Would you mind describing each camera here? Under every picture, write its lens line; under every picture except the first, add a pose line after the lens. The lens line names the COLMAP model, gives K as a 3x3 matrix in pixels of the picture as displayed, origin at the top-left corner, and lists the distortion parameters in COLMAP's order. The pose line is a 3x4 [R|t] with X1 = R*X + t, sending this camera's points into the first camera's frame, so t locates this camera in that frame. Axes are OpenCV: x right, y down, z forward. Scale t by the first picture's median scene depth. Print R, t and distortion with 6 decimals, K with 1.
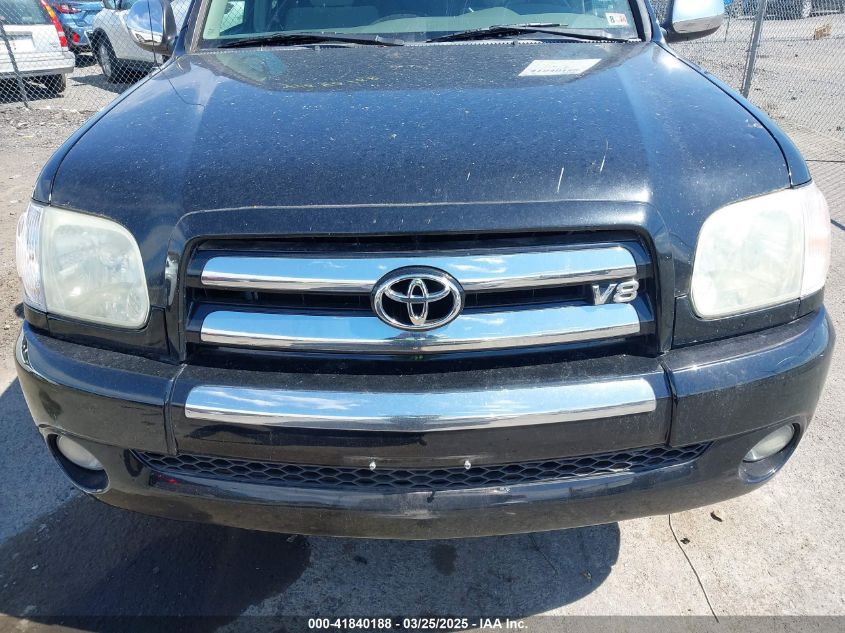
lens RADIAL K [[639.5, 0, 405.0], [0, 639.5, 318.8], [0, 0, 1]] dist [0.092409, -0.113981]
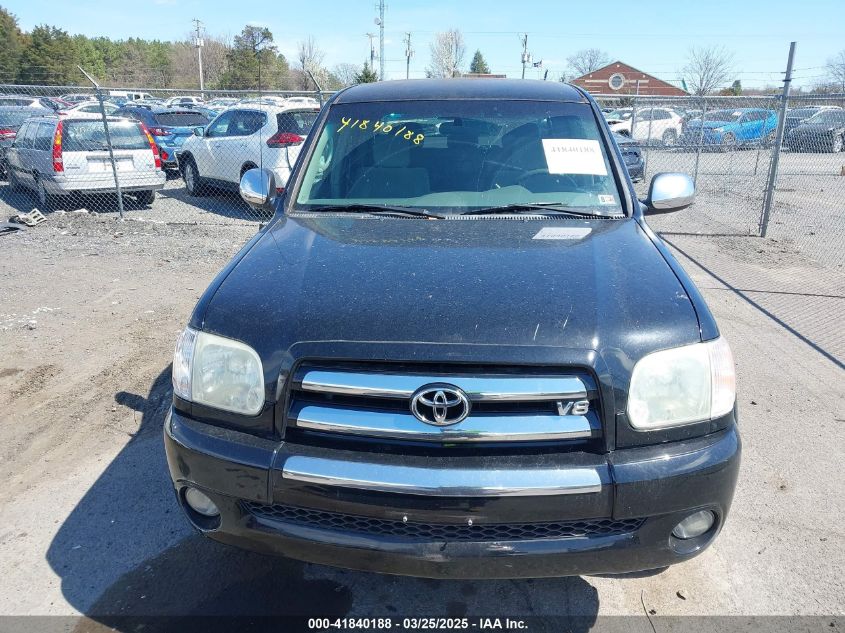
lens RADIAL K [[639.5, 0, 405.0], [0, 639.5, 318.8], [0, 0, 1]] dist [0.092409, -0.113981]
pose [[0.996747, 0.042348, -0.068577, 0.029276], [-0.052426, 0.986903, -0.152556, 0.003602], [0.061218, 0.155655, 0.985913, -0.489072]]
